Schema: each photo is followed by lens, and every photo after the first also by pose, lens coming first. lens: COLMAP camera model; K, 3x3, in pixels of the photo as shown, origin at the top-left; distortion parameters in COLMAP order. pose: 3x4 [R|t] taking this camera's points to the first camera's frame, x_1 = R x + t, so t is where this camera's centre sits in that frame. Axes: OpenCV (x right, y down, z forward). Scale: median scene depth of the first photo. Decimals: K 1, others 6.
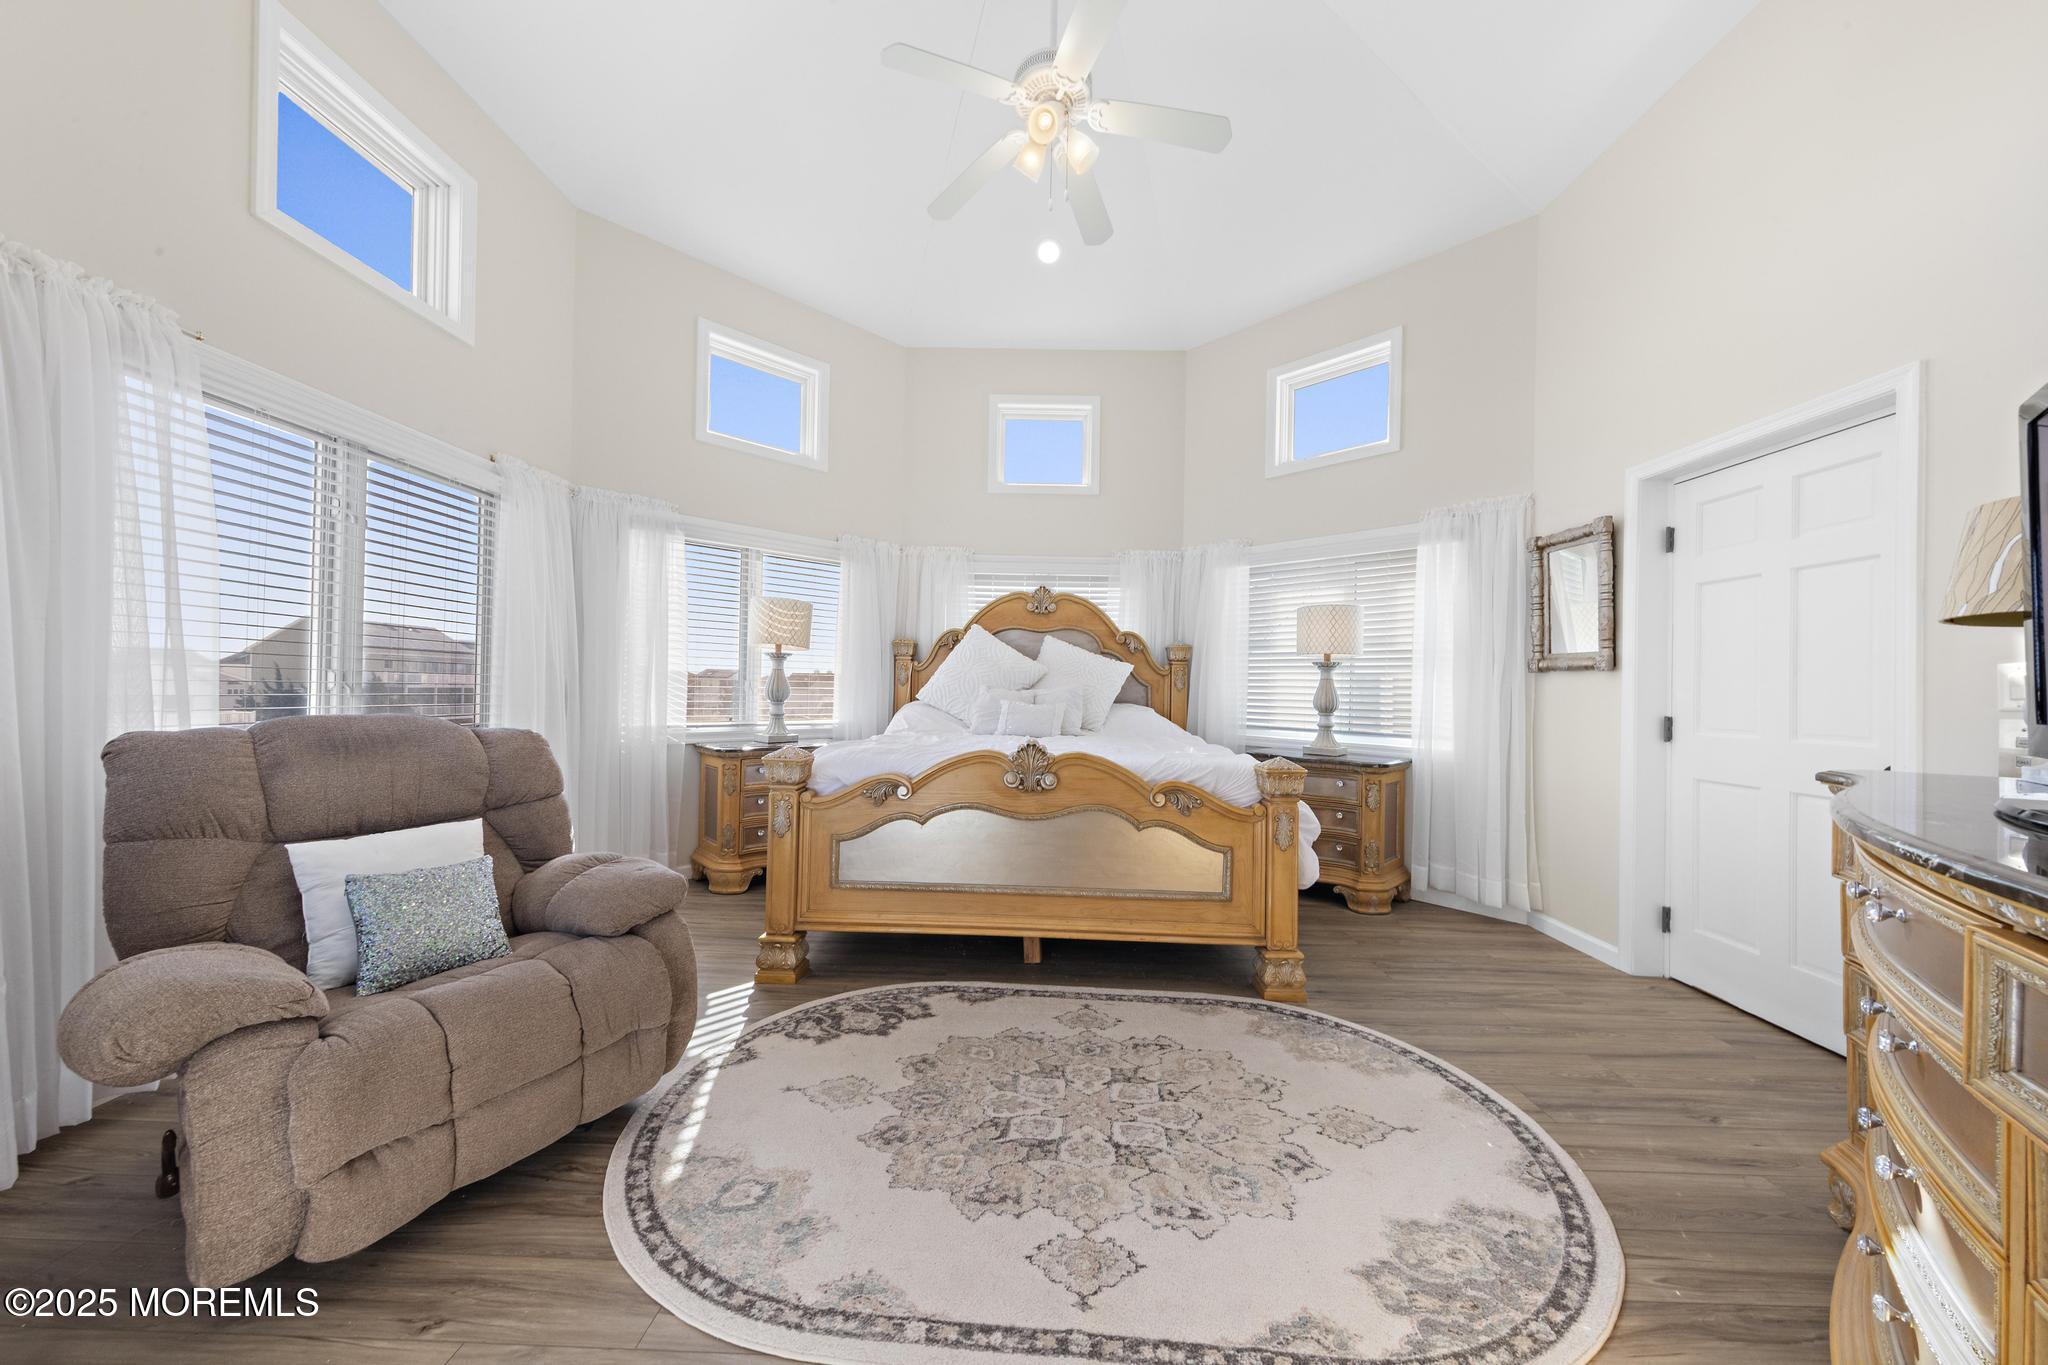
lens RADIAL K [[687.9, 0, 1025.2], [0, 687.9, 678.3], [0, 0, 1]] dist [-0.000651, -0.000044]
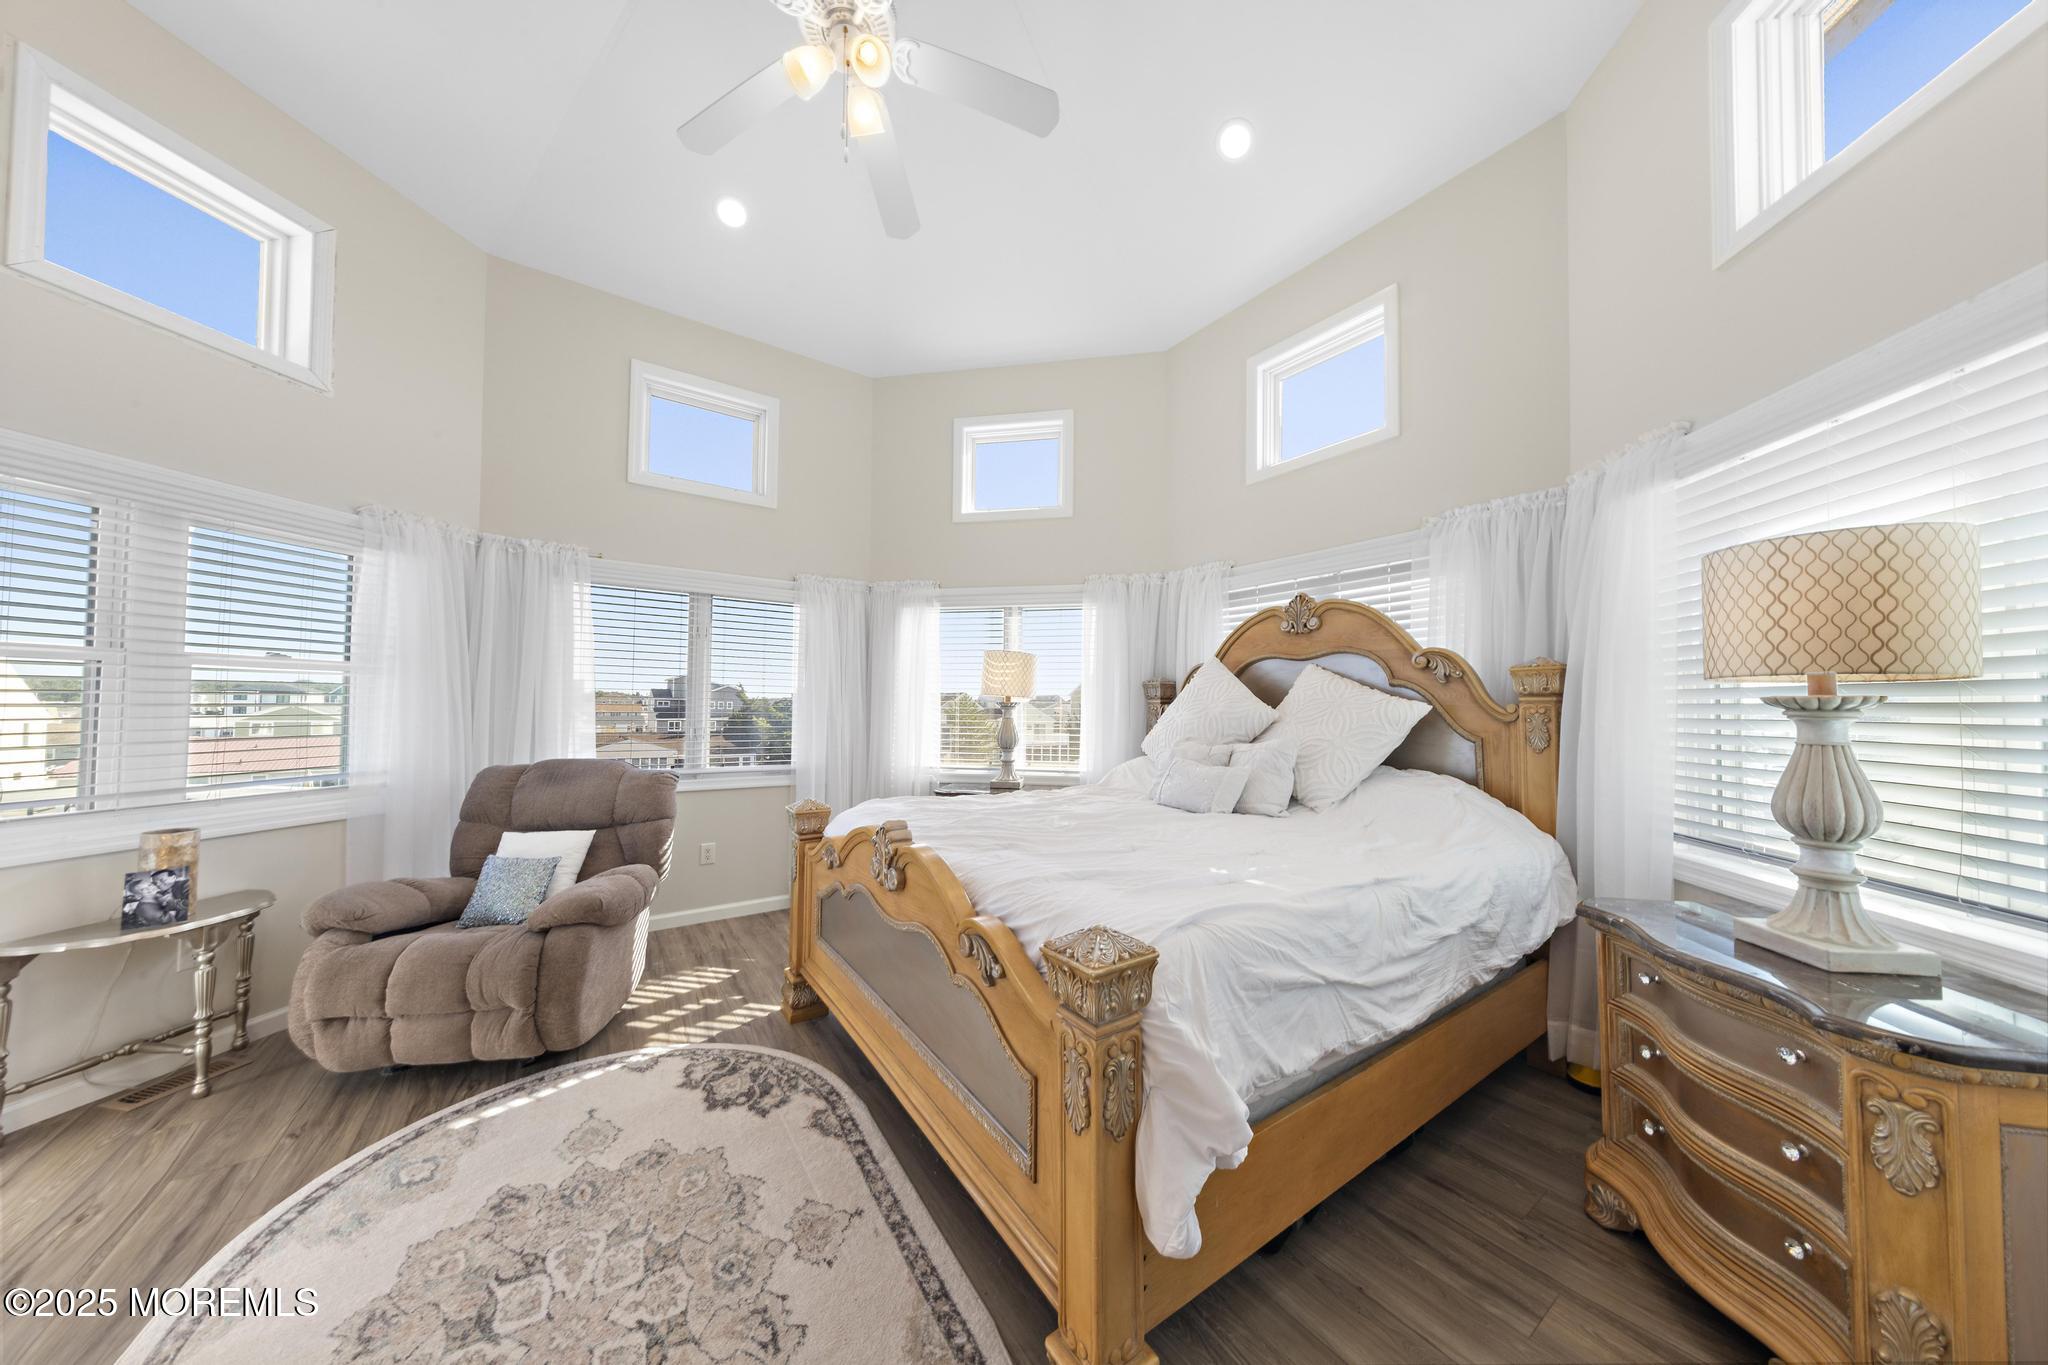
lens RADIAL K [[642.9, 0, 1027.9], [0, 642.9, 686.9], [0, 0, 1]] dist [0.002836, -0.000061]
pose [[0.585978, -0.039737, -0.809352, 0.480830], [0.014407, 0.999150, -0.038625, -0.022943], [0.810199, 0.010973, 0.586053, 0.479739]]
